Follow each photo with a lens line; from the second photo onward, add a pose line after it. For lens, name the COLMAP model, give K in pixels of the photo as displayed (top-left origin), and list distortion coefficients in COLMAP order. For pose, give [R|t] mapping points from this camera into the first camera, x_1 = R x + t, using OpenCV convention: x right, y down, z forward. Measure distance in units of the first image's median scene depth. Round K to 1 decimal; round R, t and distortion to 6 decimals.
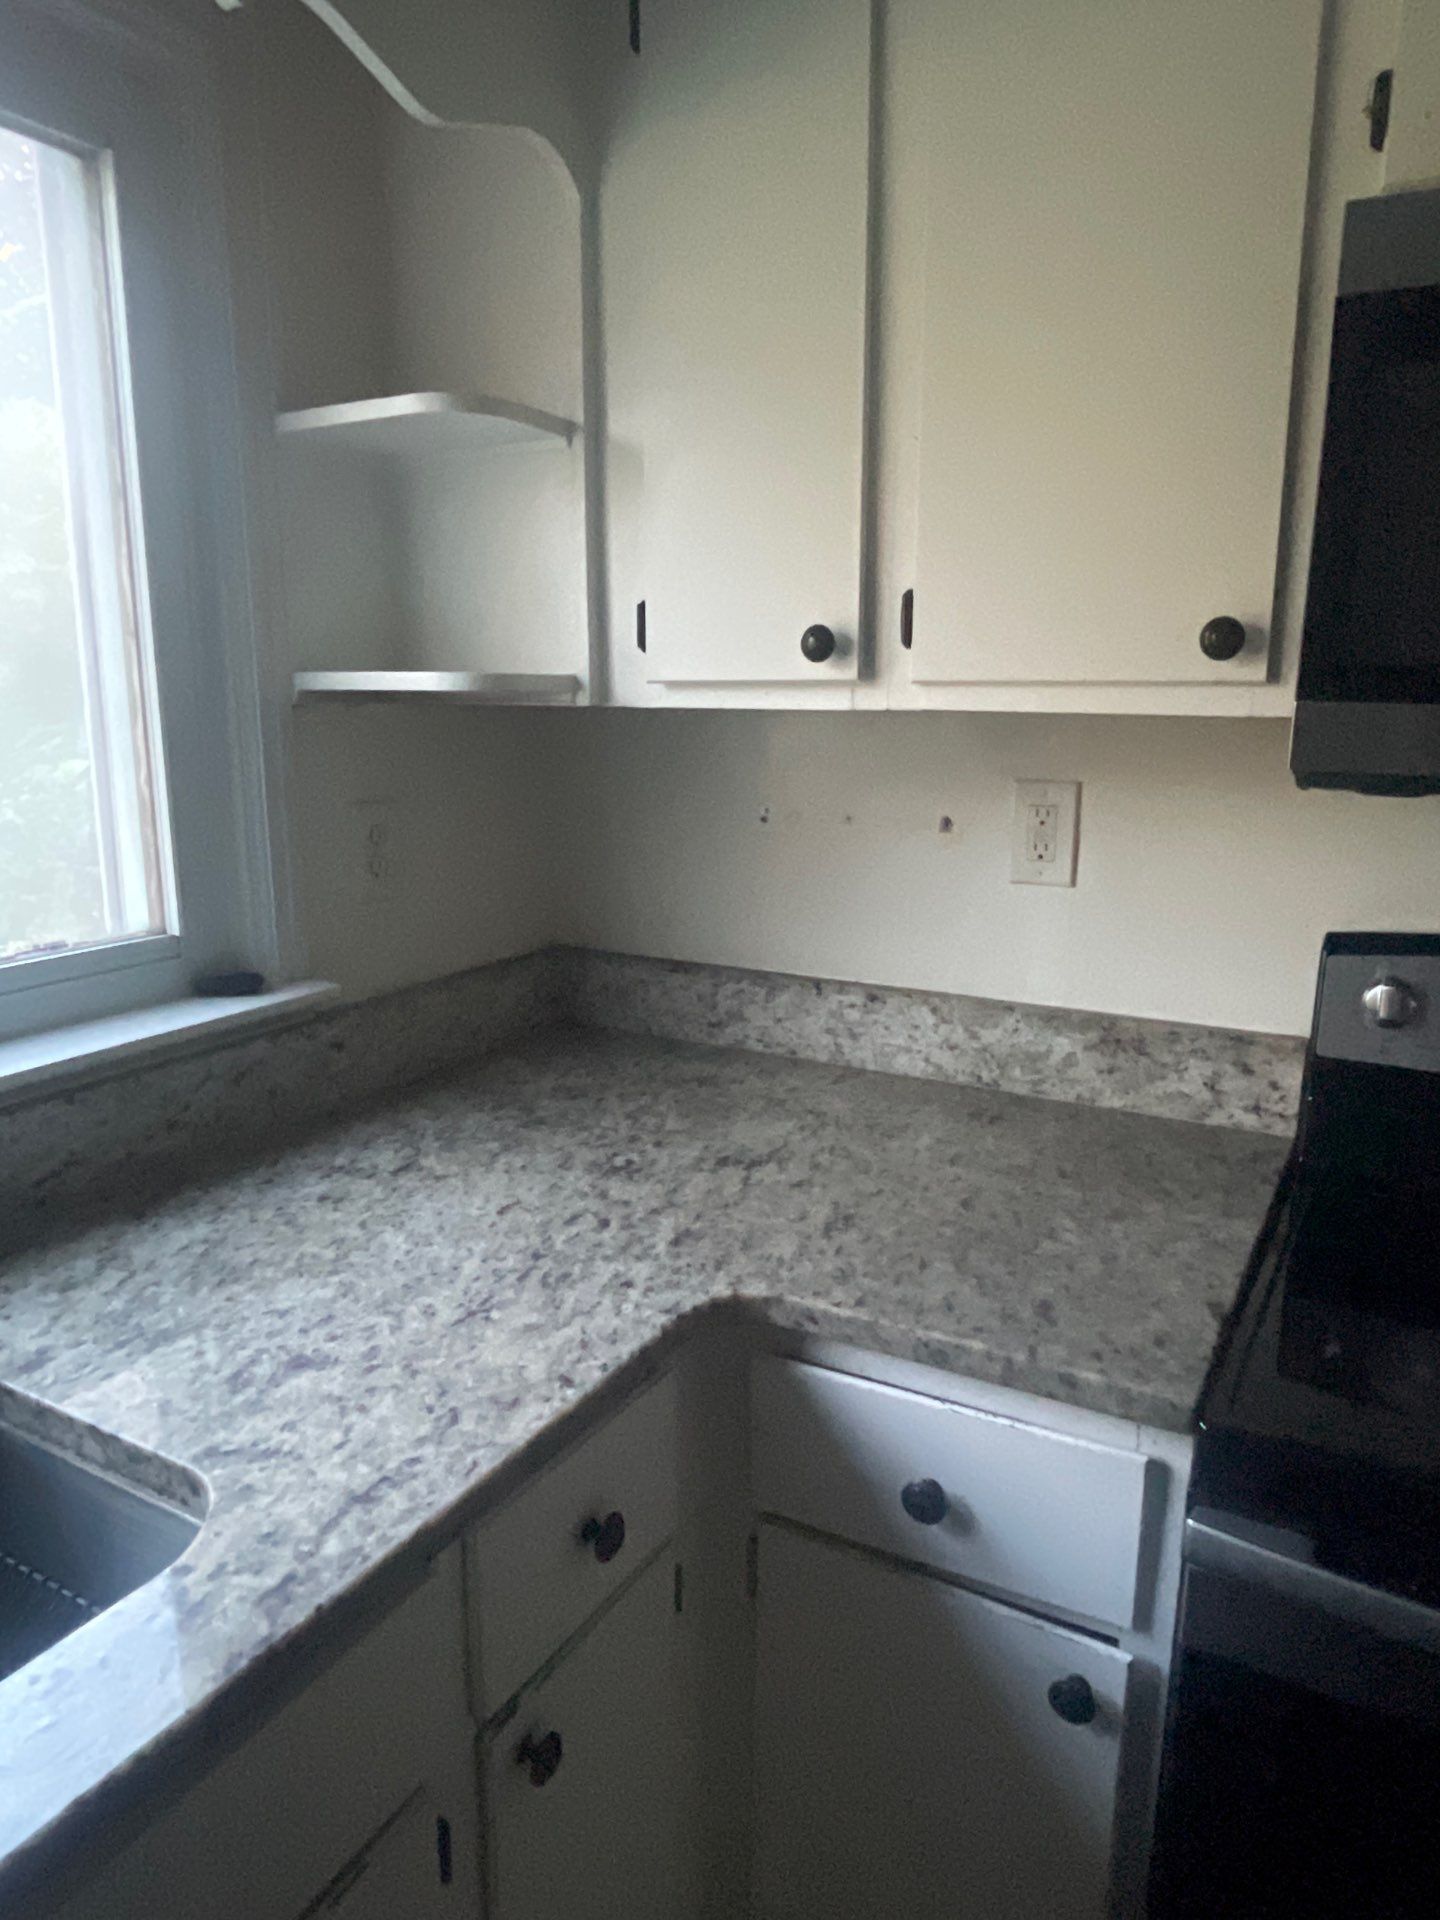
lens RADIAL K [[1277.1, 0, 720.0], [0, 1277.1, 960.0], [0, 0, 1]] dist [0.003302, 0.001350]
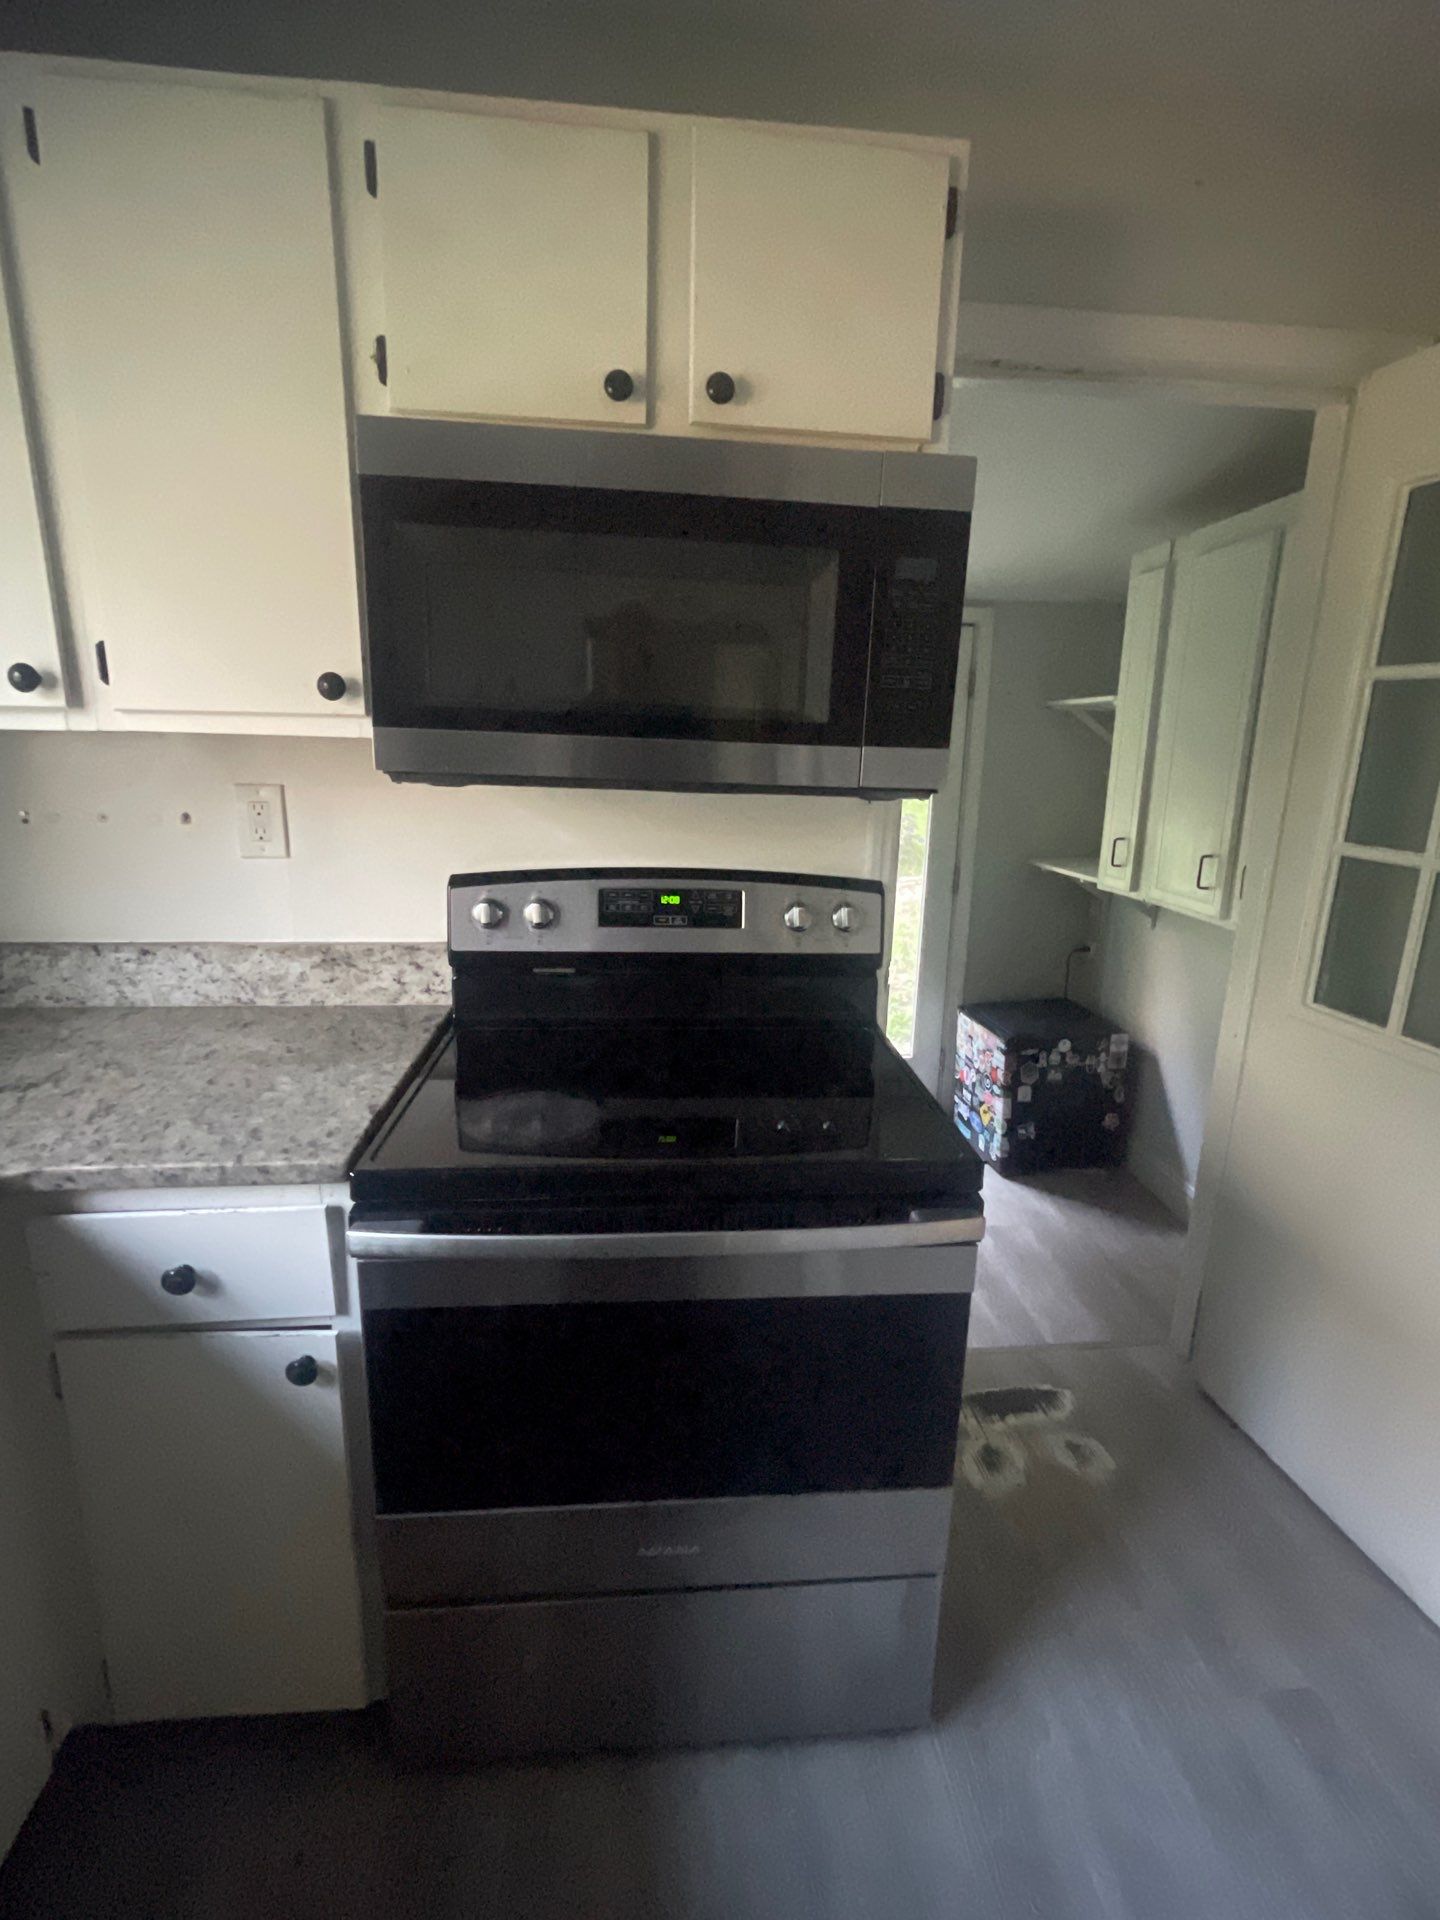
lens RADIAL K [[916.4, 0, 720.0], [0, 916.4, 960.0], [0, 0, 1]] dist [-0.002289, -0.000074]
pose [[0.817194, -0.124344, 0.562789, 0.091265], [0.101339, 0.992237, 0.072078, 0.037590], [-0.567383, -0.001869, 0.823452, -0.150894]]
